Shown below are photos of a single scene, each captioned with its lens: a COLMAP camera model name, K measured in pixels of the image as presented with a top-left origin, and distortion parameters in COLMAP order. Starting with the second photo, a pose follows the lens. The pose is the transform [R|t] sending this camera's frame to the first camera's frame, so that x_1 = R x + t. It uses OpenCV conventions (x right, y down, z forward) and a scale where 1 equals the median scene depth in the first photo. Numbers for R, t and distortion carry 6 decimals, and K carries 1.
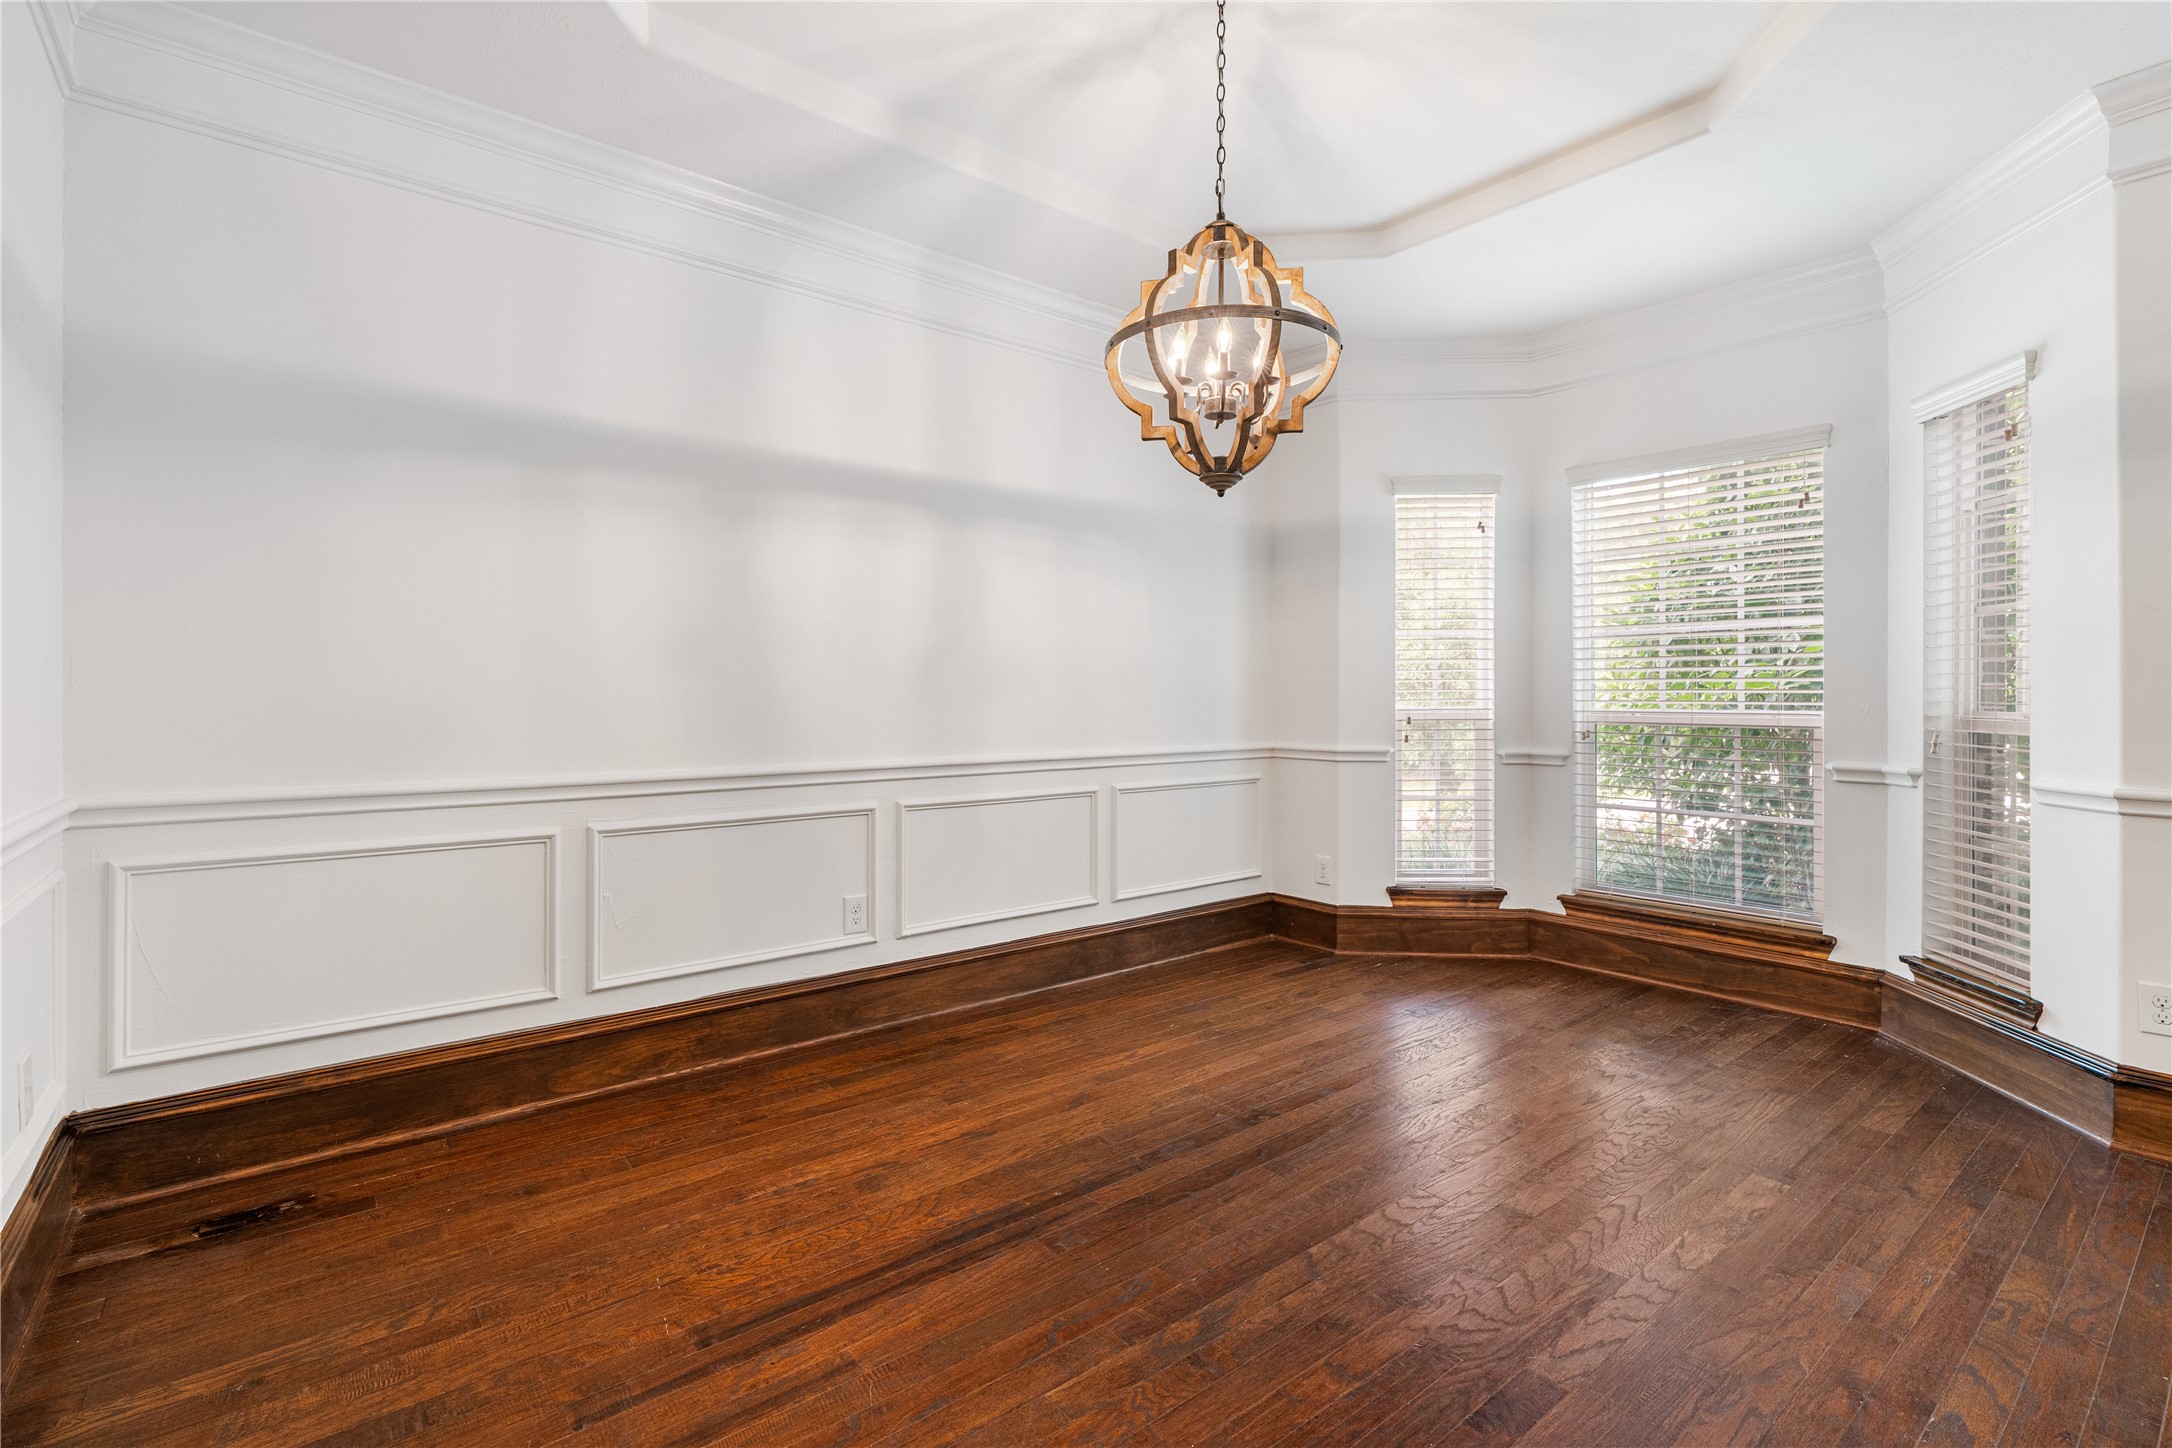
lens RADIAL K [[982.1, 0, 1083.6], [0, 982.1, 699.5], [0, 0, 1]] dist [-0.006302, 0.002945]
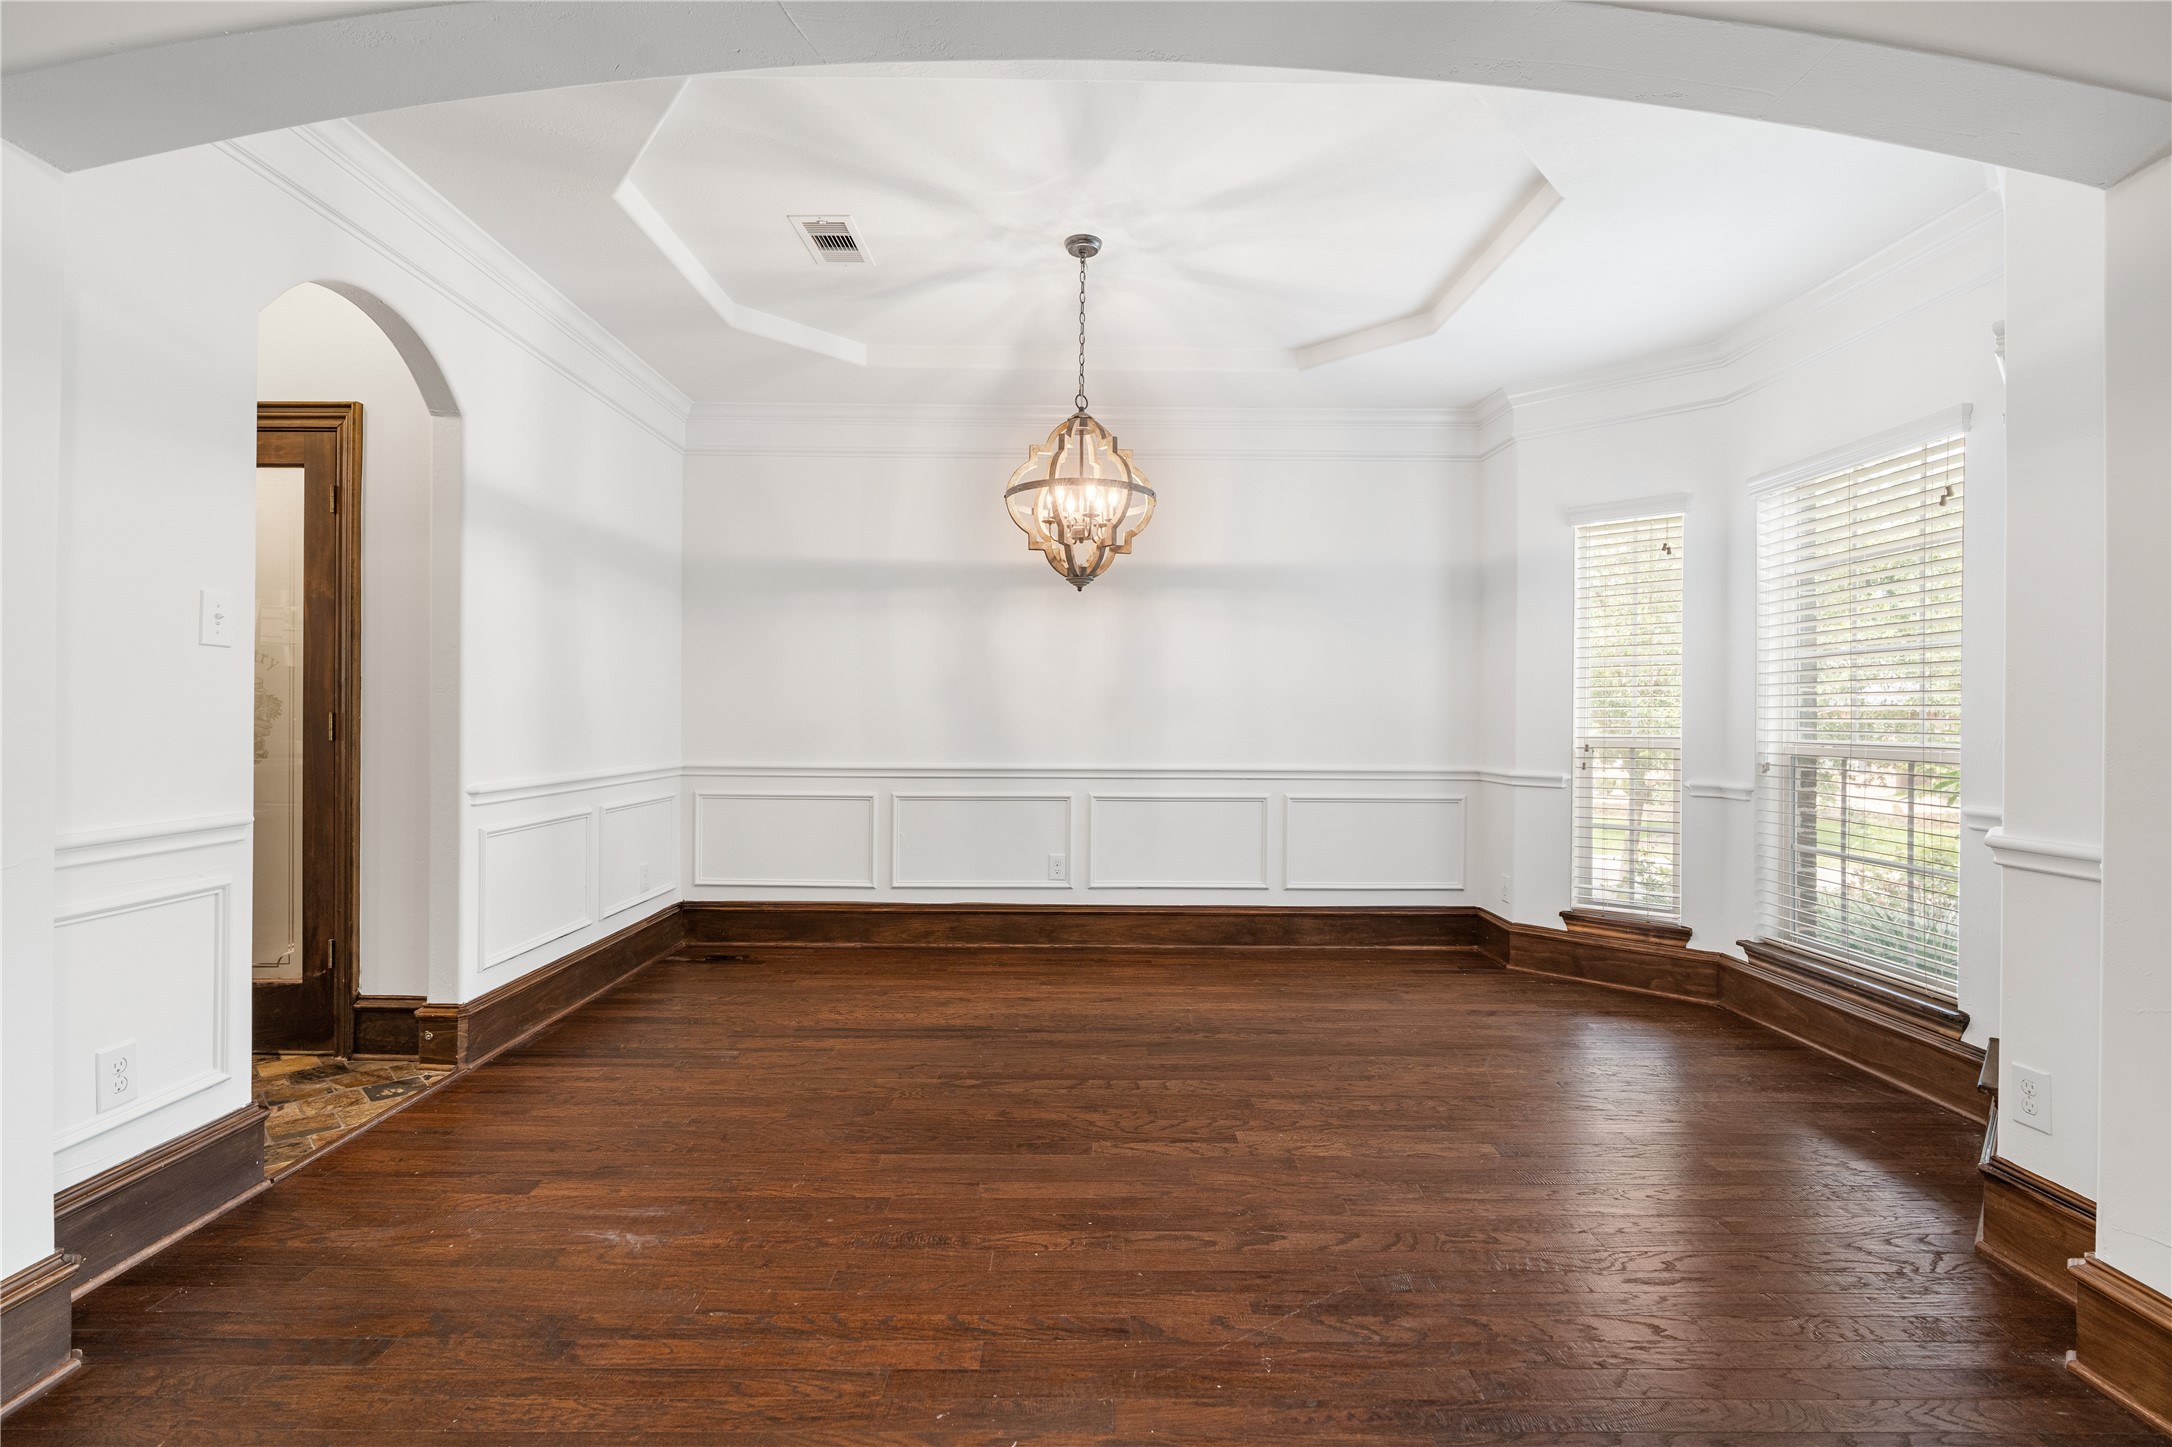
lens RADIAL K [[982.1, 0, 1099.8], [0, 982.1, 716.8], [0, 0, 1]] dist [-0.006302, 0.002945]
pose [[0.786115, 0.004064, -0.618067, 0.600992], [-0.009324, 0.999943, -0.005284, -0.000293], [0.618010, 0.009917, 0.786108, -0.104101]]
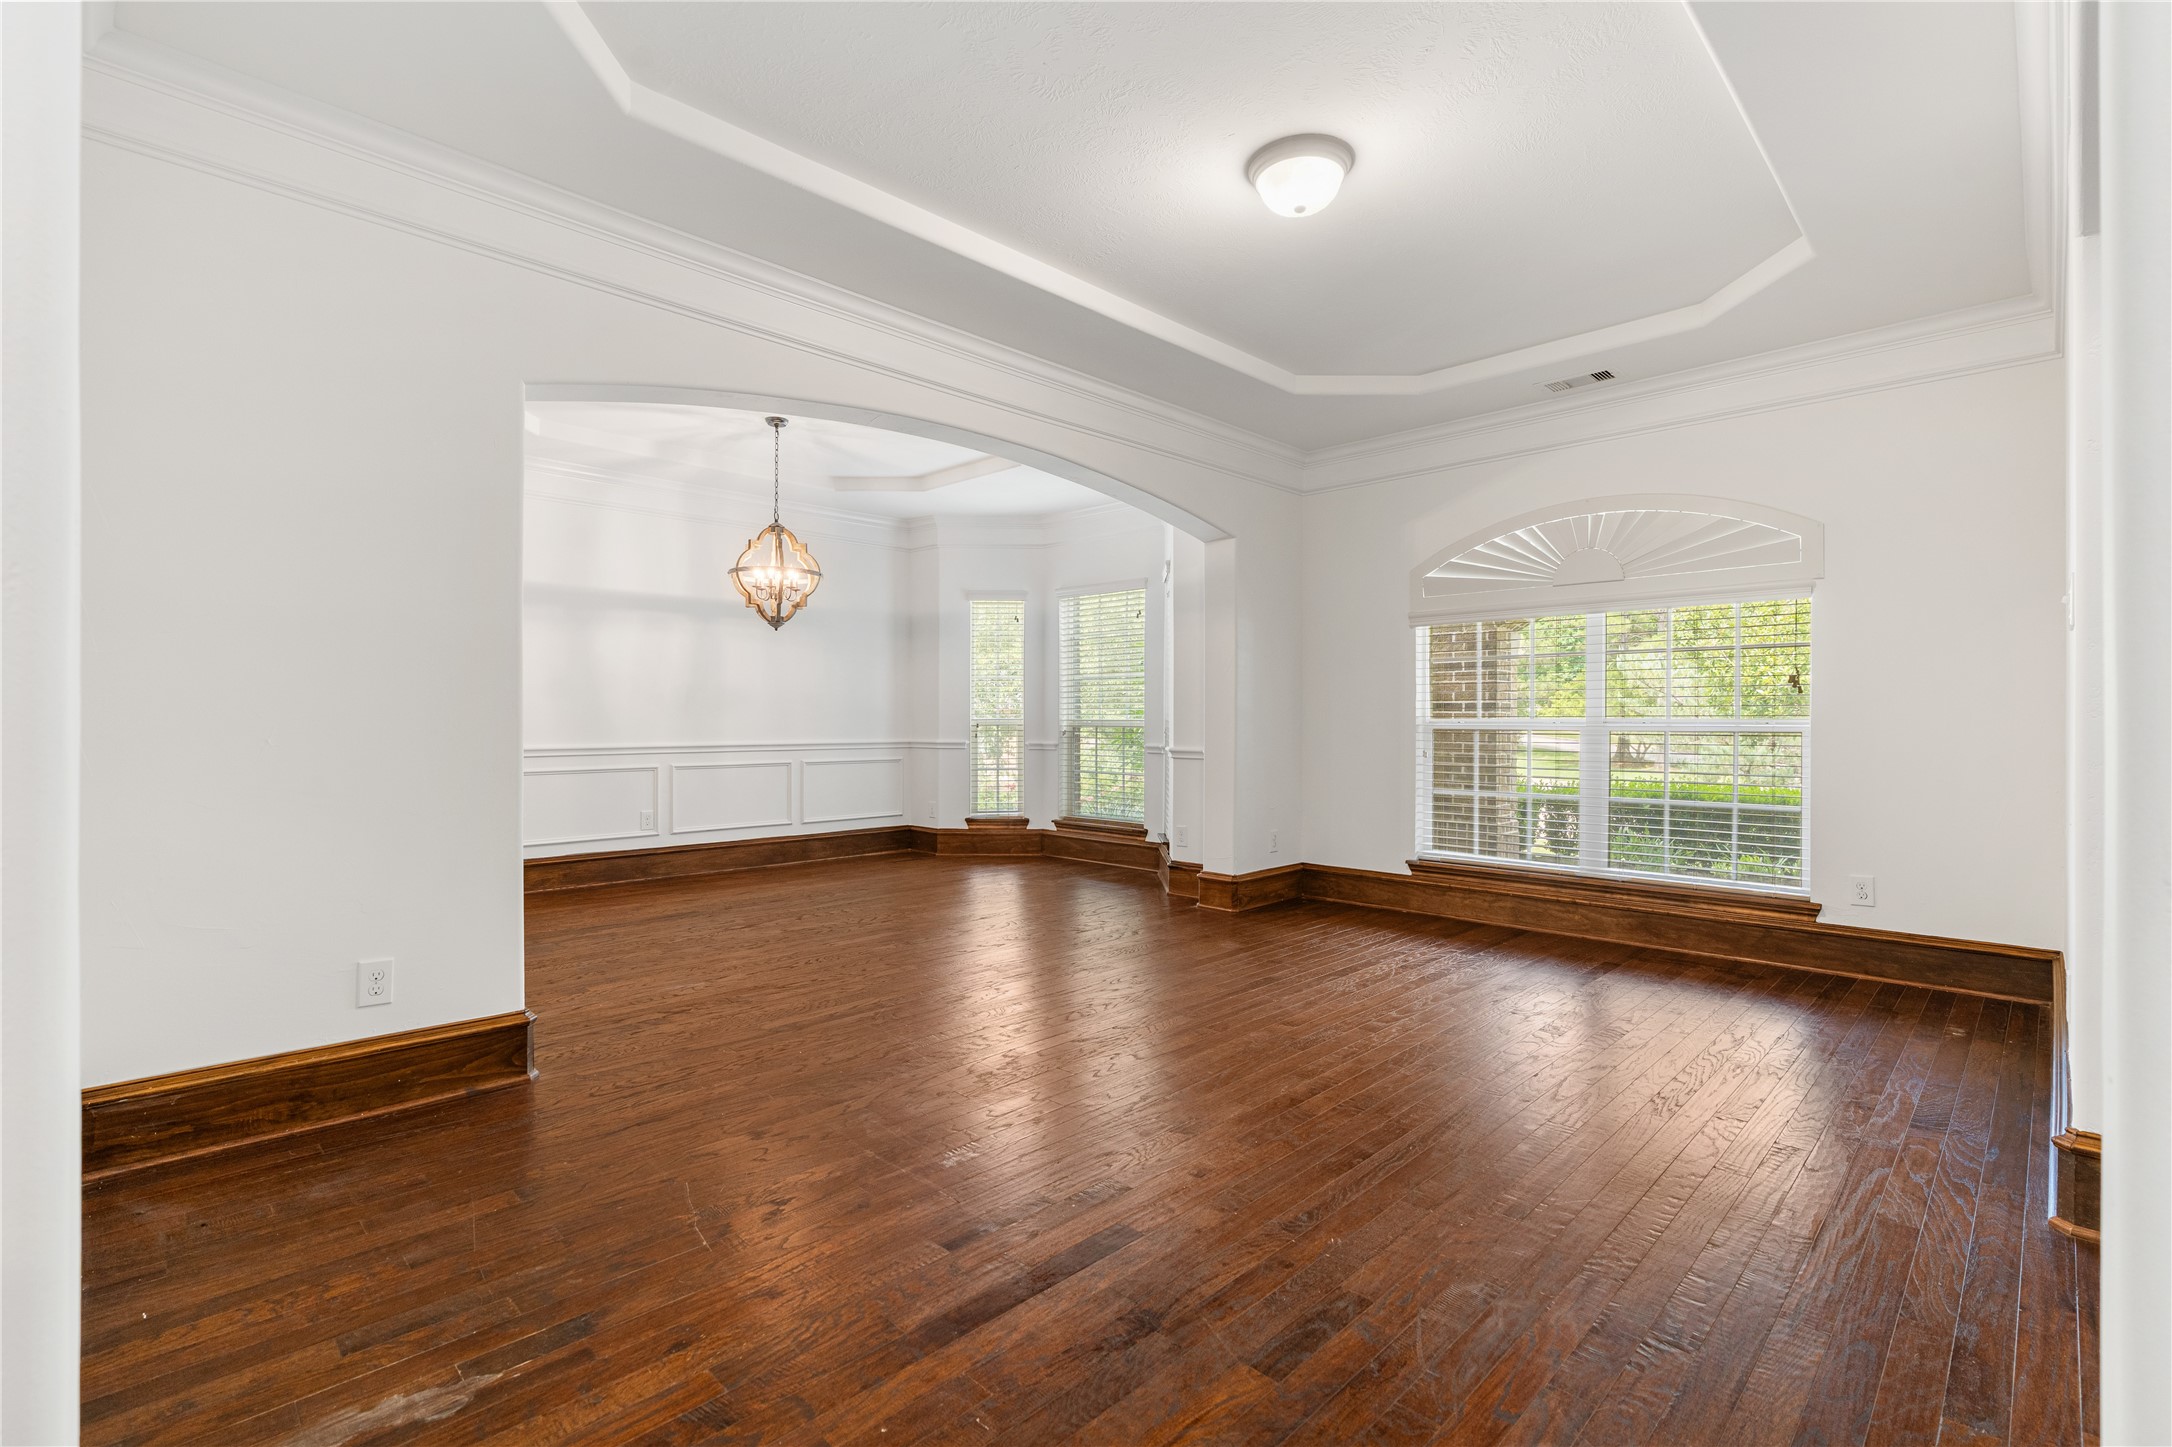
lens RADIAL K [[982.1, 0, 1086.7], [0, 982.1, 732.8], [0, 0, 1]] dist [-0.006302, 0.002945]
pose [[0.993636, -0.001211, 0.112636, 0.351406], [0.000244, 0.999963, 0.008592, 0.020438], [-0.112643, -0.008510, 0.993599, -0.879588]]
